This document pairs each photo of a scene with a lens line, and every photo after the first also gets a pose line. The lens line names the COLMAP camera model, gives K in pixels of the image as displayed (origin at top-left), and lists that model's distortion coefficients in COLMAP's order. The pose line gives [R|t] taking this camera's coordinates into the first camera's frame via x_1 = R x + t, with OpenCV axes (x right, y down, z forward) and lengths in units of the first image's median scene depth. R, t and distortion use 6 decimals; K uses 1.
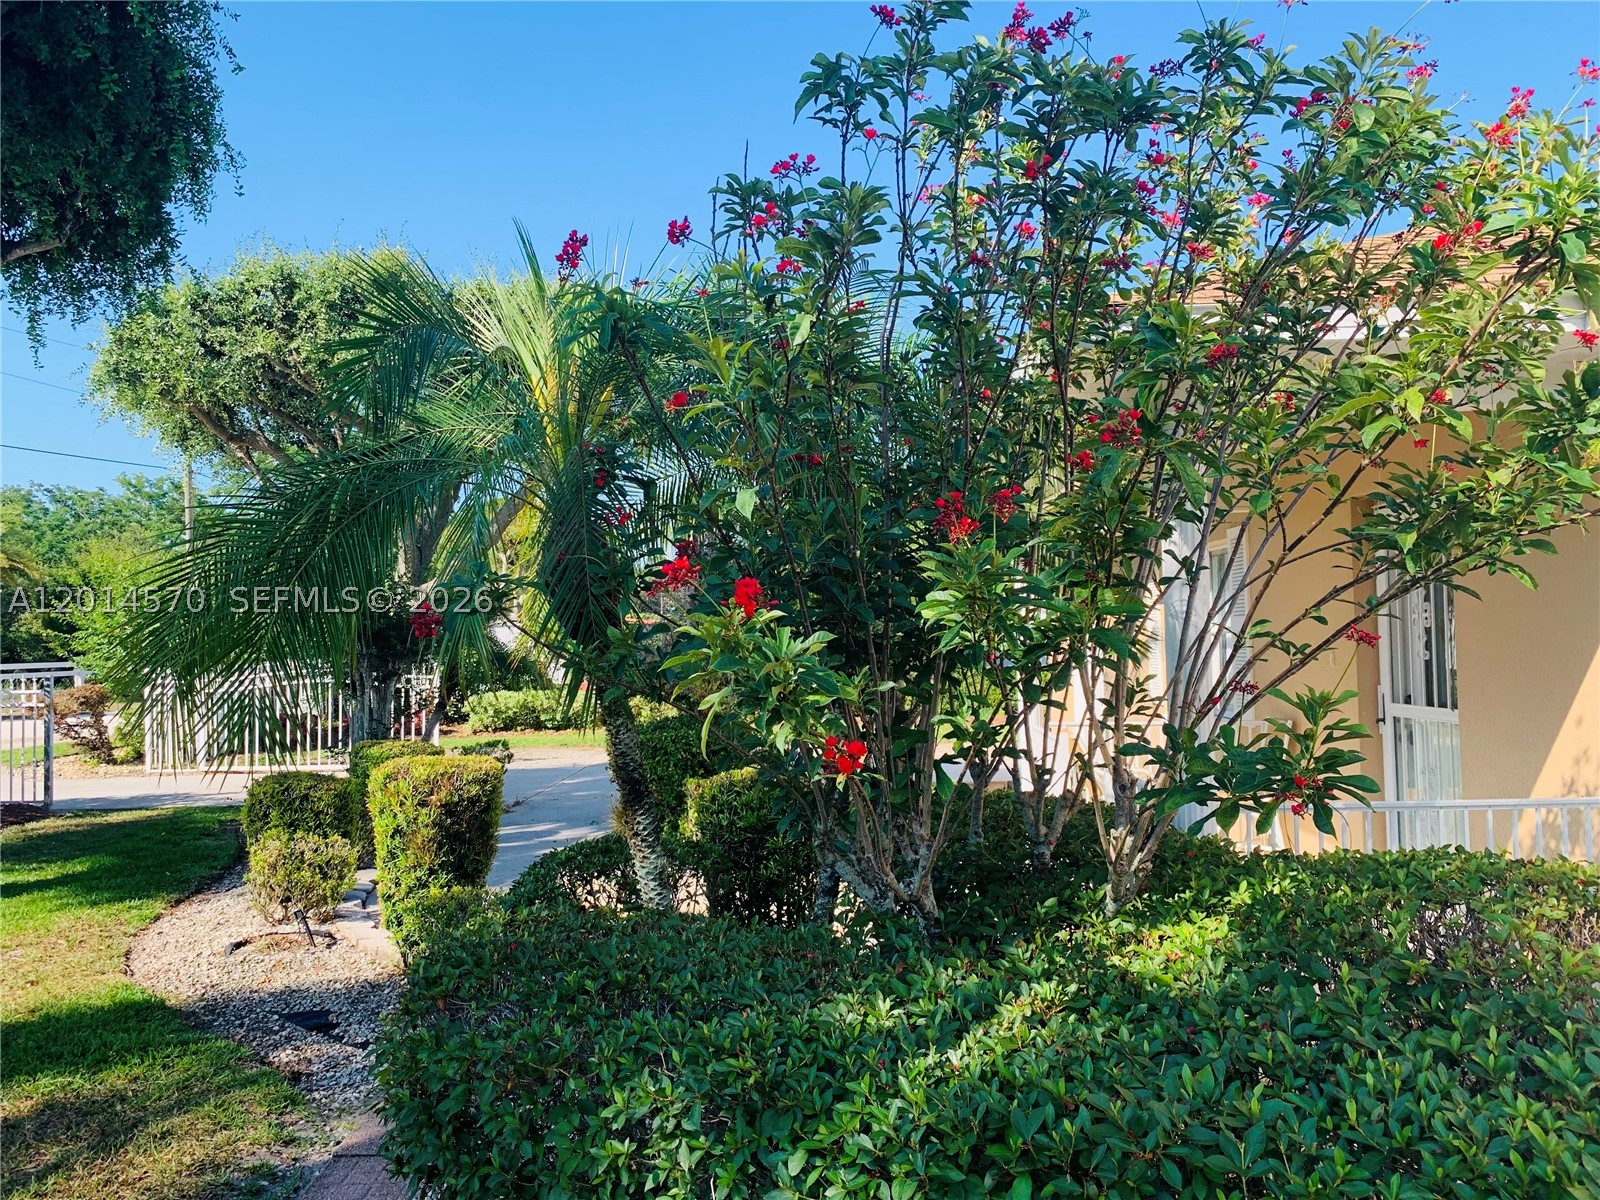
lens RADIAL K [[1197.8, 0, 800.0], [0, 1197.8, 600.0], [0, 0, 1]] dist [0.043826, -0.005939]
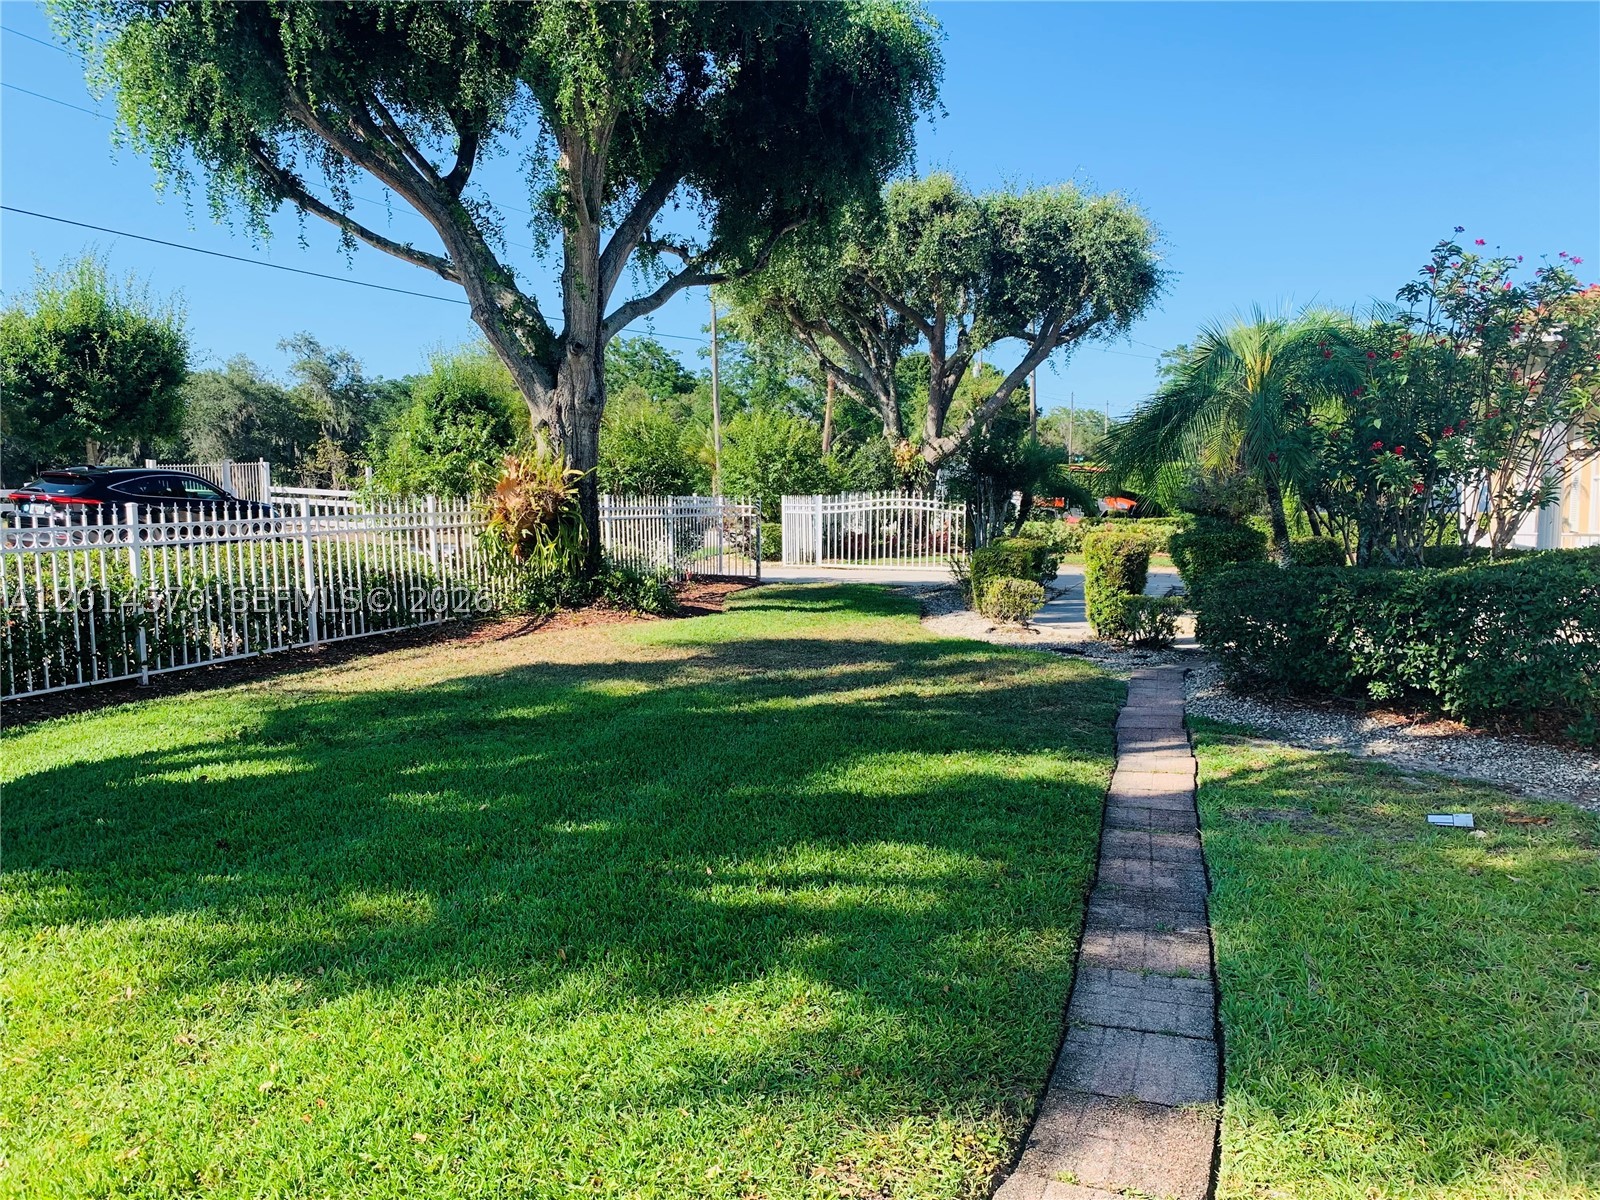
lens RADIAL K [[1197.8, 0, 800.0], [0, 1197.8, 600.0], [0, 0, 1]] dist [0.043826, -0.005939]
pose [[0.947749, 0.050427, -0.315005, -0.141940], [-0.011195, 0.992077, 0.125134, 0.001668], [0.318819, -0.115070, 0.940805, -0.823126]]
